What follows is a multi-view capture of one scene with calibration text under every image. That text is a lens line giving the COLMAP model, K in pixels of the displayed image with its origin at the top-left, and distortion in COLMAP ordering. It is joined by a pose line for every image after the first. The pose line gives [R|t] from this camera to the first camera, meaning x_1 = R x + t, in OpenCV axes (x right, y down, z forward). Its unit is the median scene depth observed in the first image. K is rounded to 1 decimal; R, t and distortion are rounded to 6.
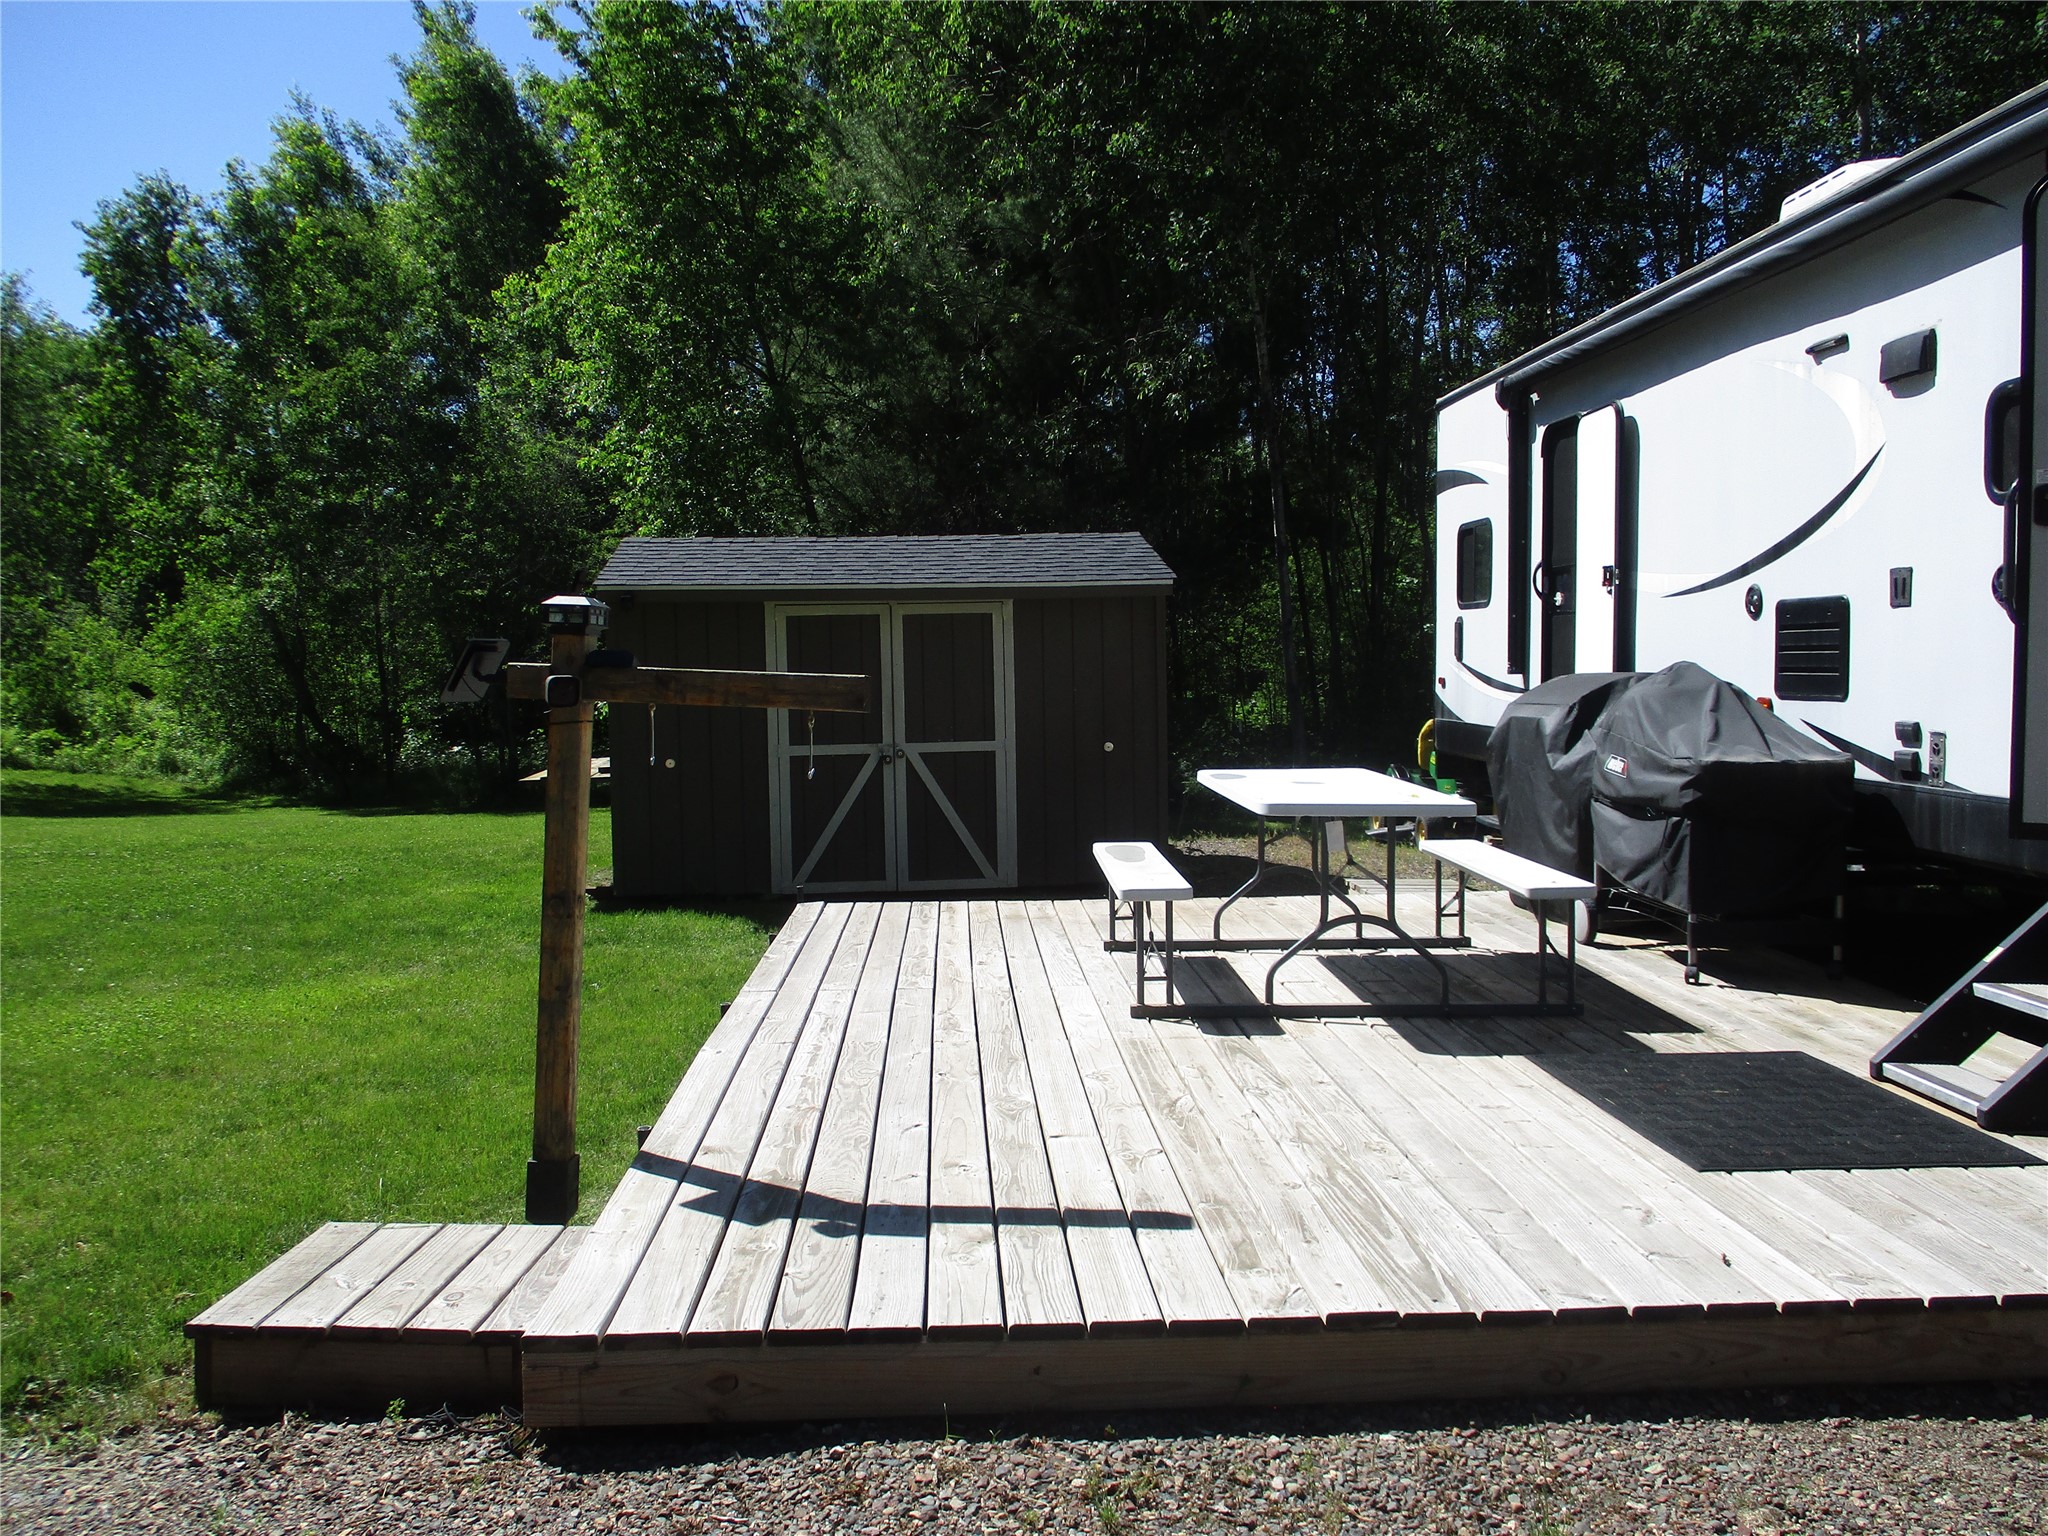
lens RADIAL K [[1735.0, 0, 1057.7], [0, 1735.0, 723.1], [0, 0, 1]] dist [-0.026502, 0.016456]
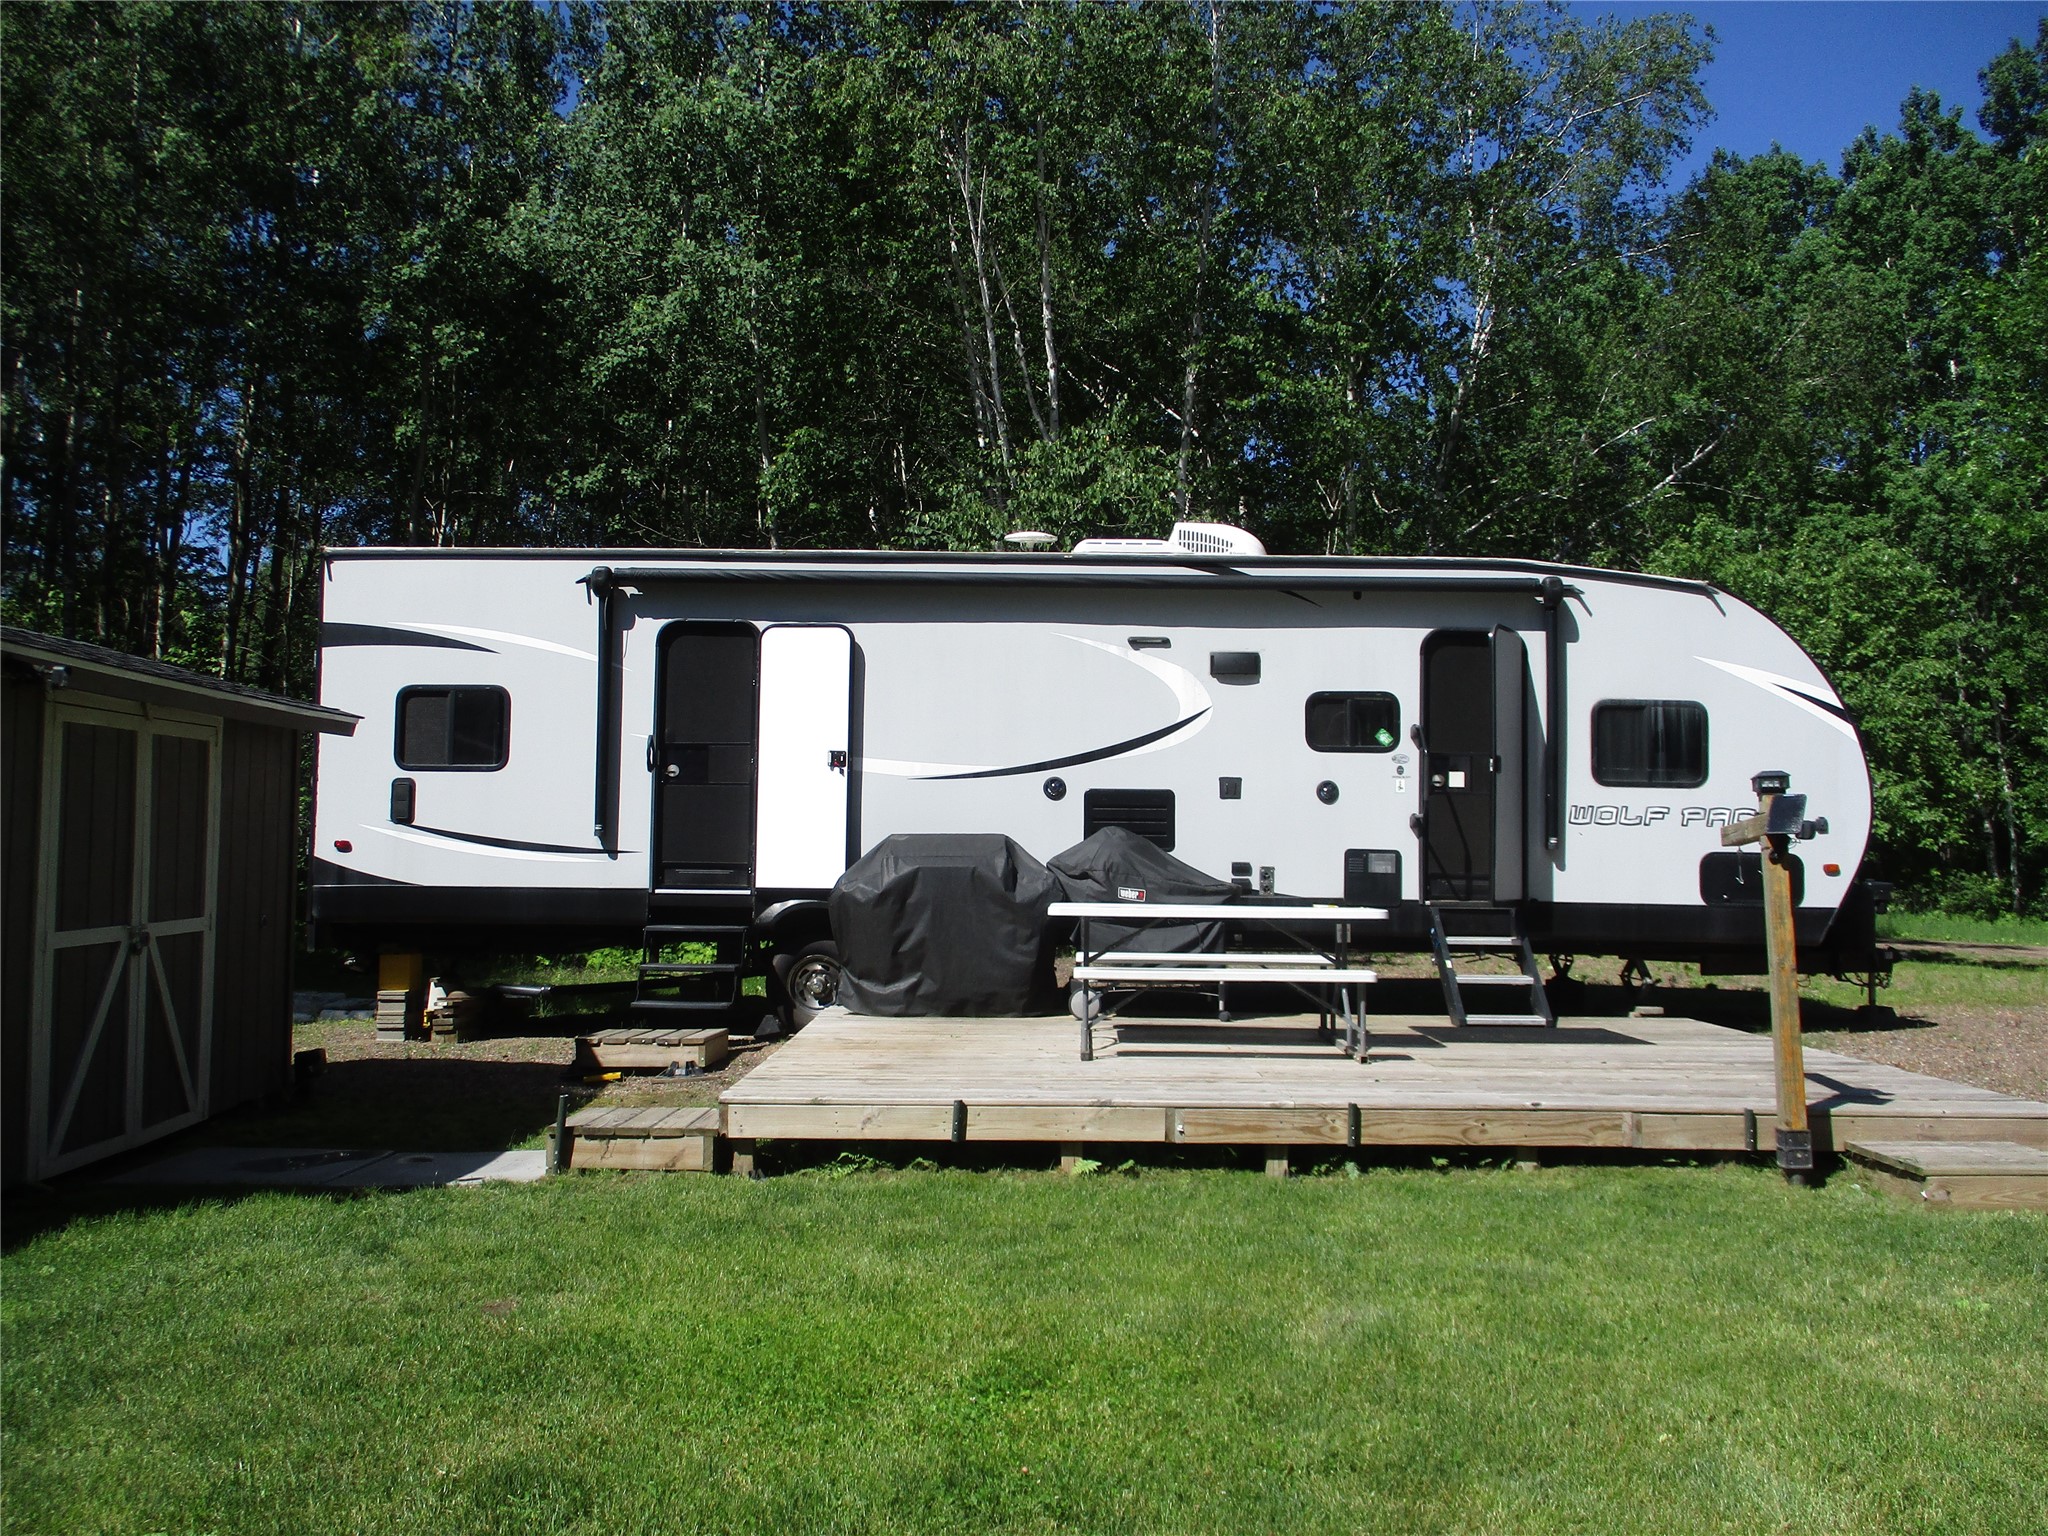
lens RADIAL K [[1717.1, 0, 1052.6], [0, 1717.1, 723.0], [0, 0, 1]] dist [0.002817, 0.004294]
pose [[0.075983, 0.084964, 0.993483, -0.743650], [0.029748, 0.995726, -0.087431, 0.003036], [-0.996665, 0.036197, 0.073130, 0.592468]]
